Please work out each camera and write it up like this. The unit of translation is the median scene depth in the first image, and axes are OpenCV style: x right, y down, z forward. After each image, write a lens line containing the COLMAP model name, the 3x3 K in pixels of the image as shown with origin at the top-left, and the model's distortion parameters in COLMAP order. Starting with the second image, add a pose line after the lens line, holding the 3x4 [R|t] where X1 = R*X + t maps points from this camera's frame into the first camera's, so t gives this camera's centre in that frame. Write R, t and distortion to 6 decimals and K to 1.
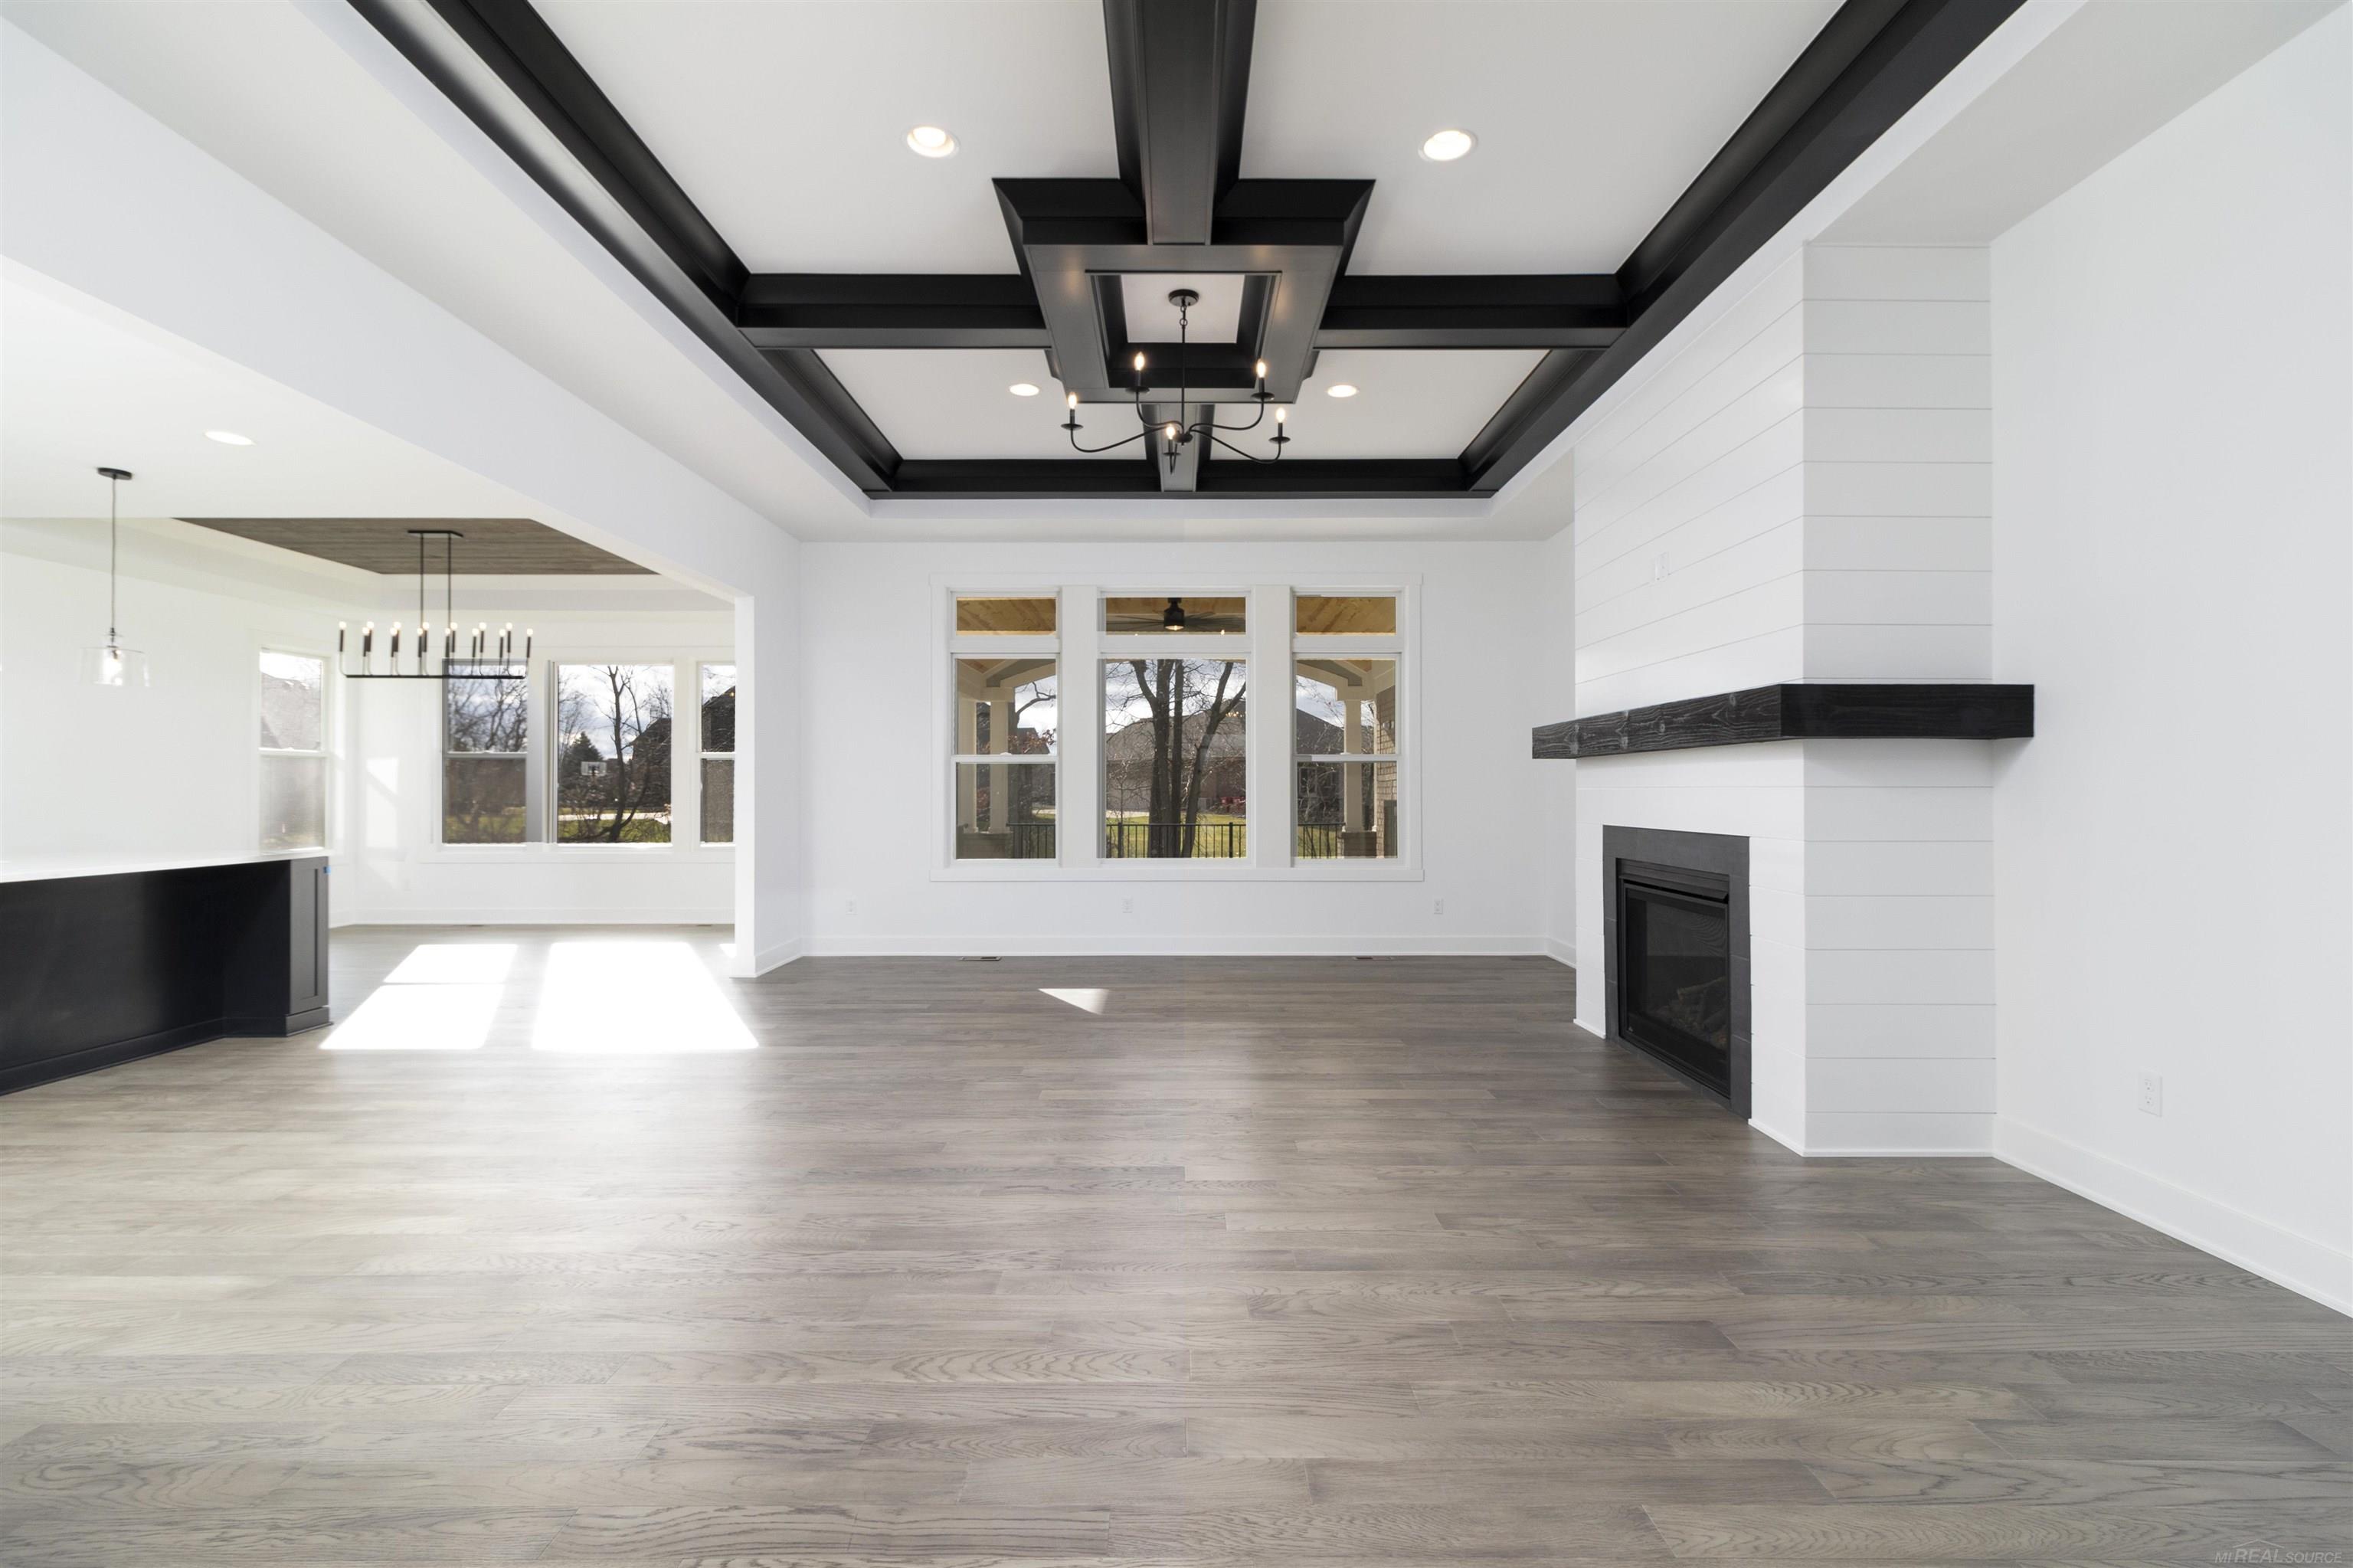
lens RADIAL K [[1082.6, 0, 1176.5], [0, 1082.6, 784.0], [0, 0, 1]] dist [-0.002151, -0.000212]
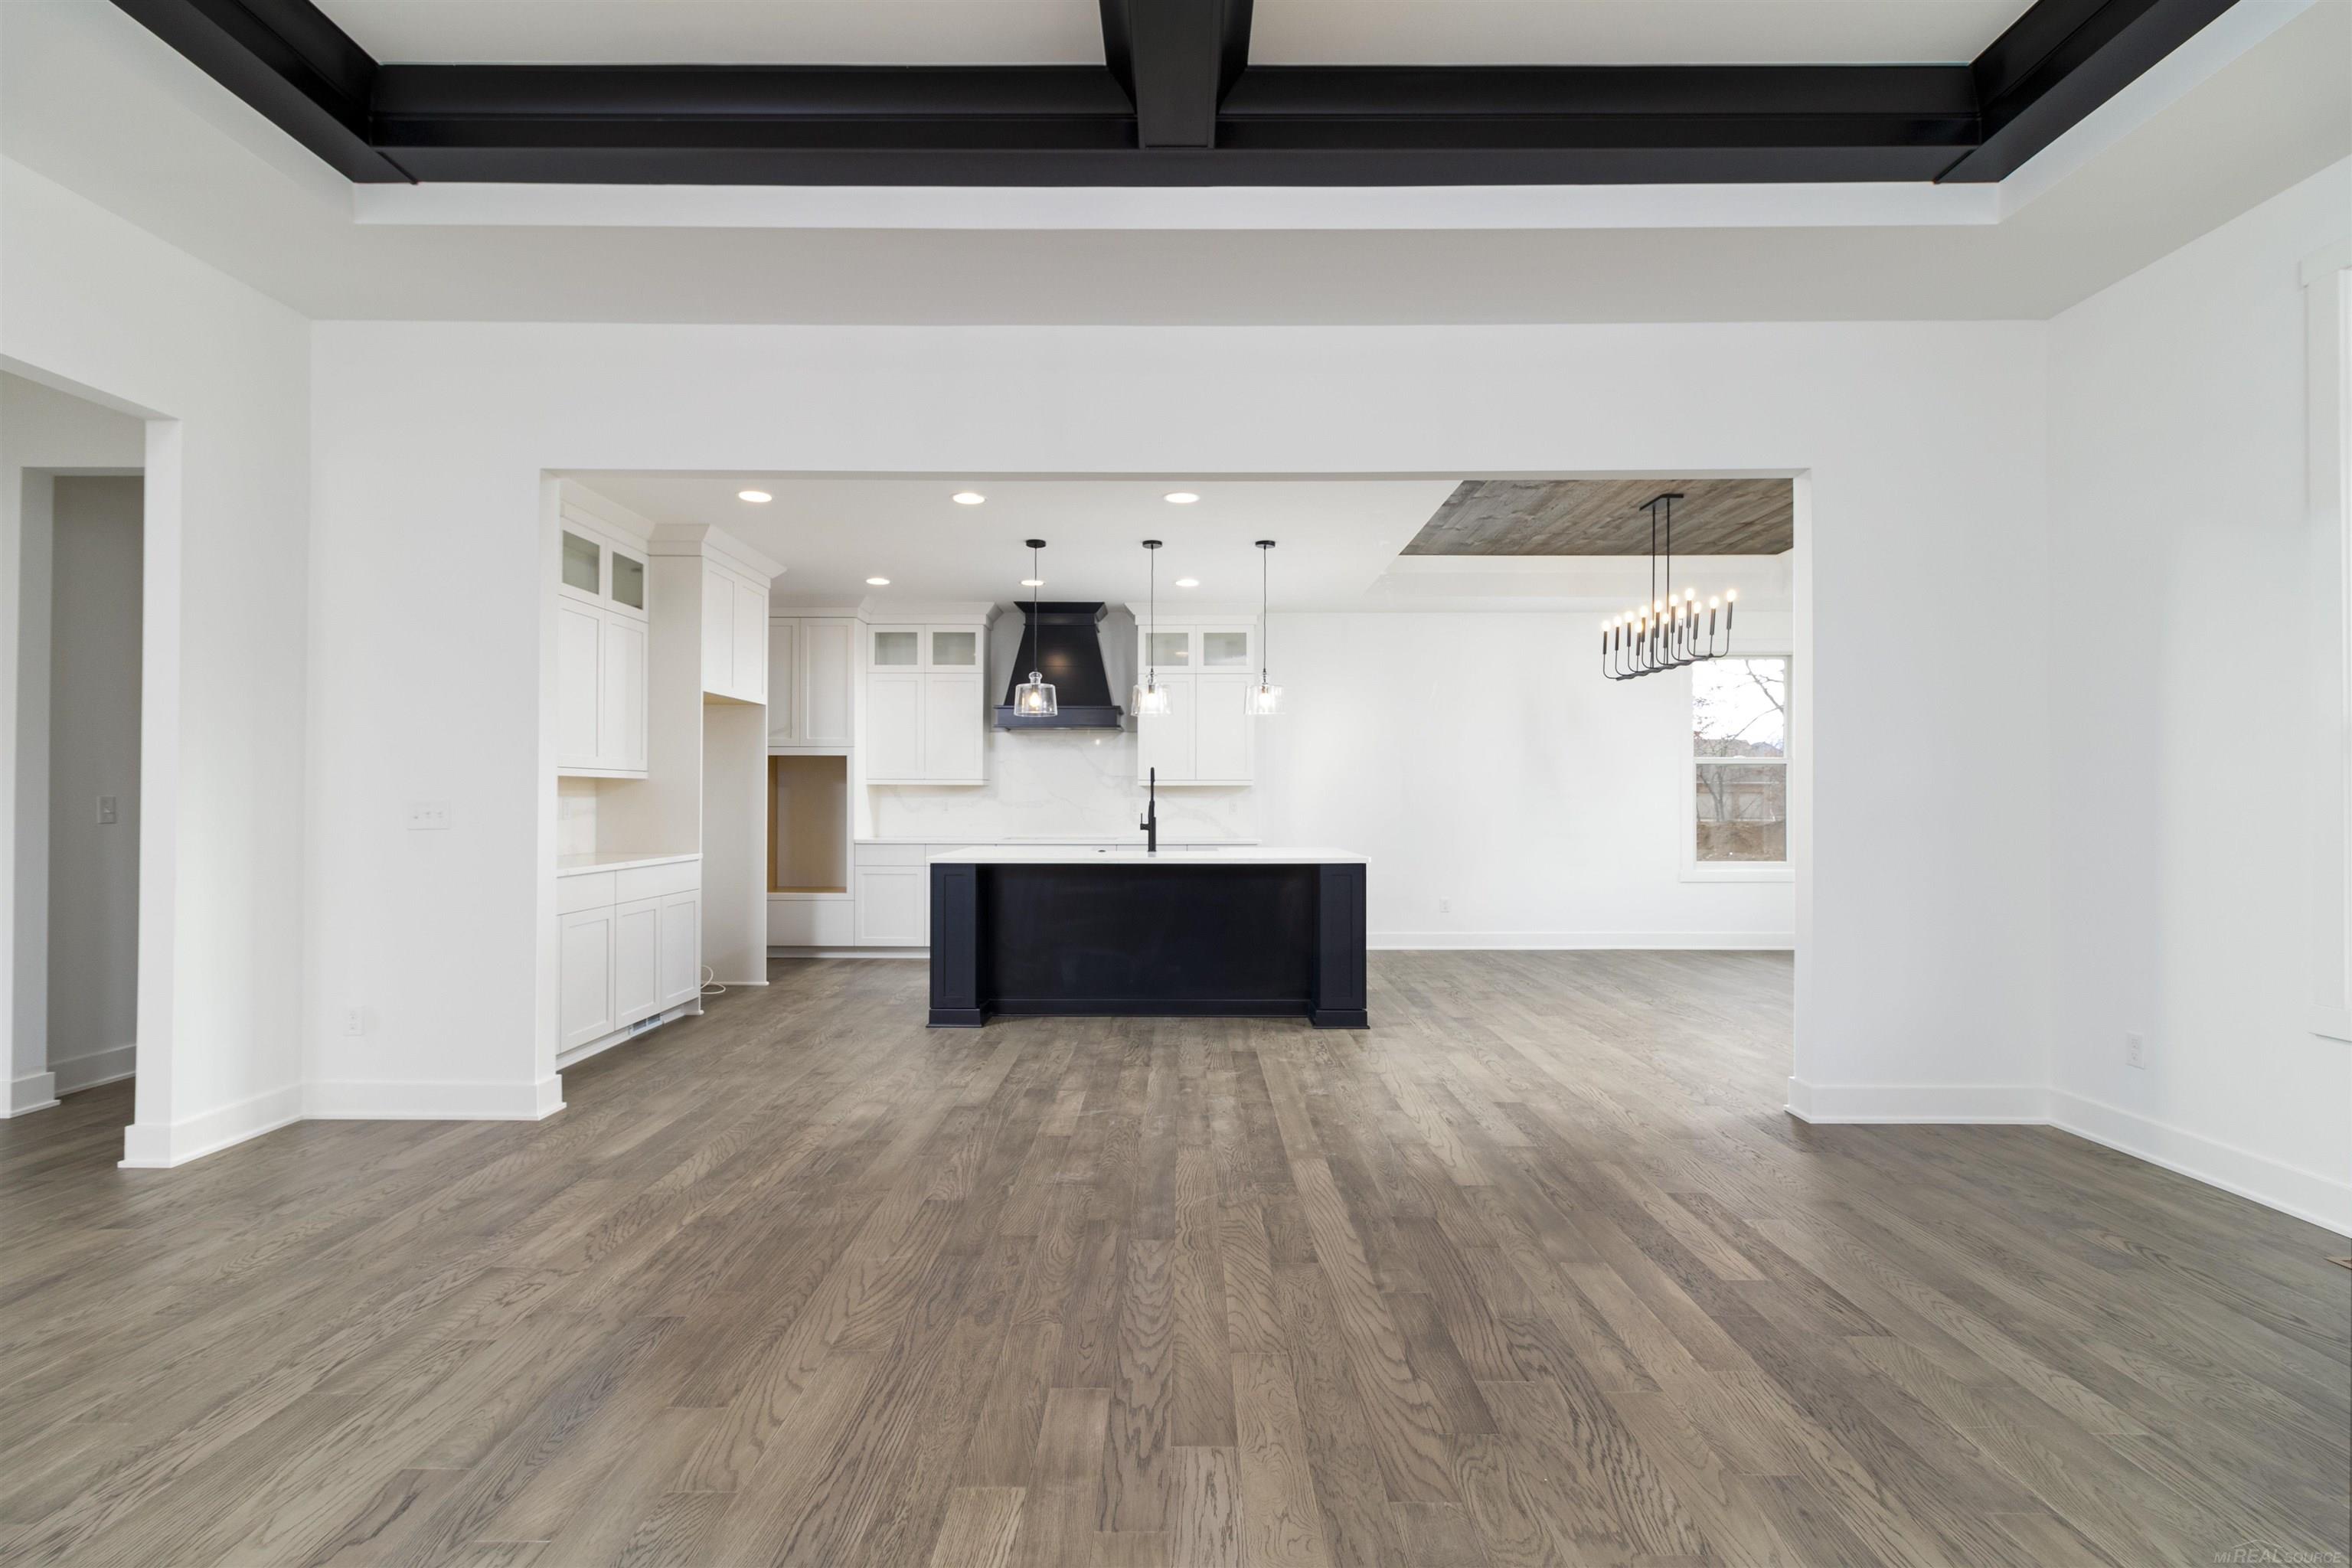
lens RADIAL K [[1082.1, 0, 1176.0], [0, 1082.1, 784.0], [0, 0, 1]] dist [-0.002151, -0.000212]
pose [[-0.003443, -0.015490, -0.999874, 0.430382], [0.003377, 0.999874, -0.015502, 0.013761], [0.999988, -0.003430, -0.003390, 1.473809]]
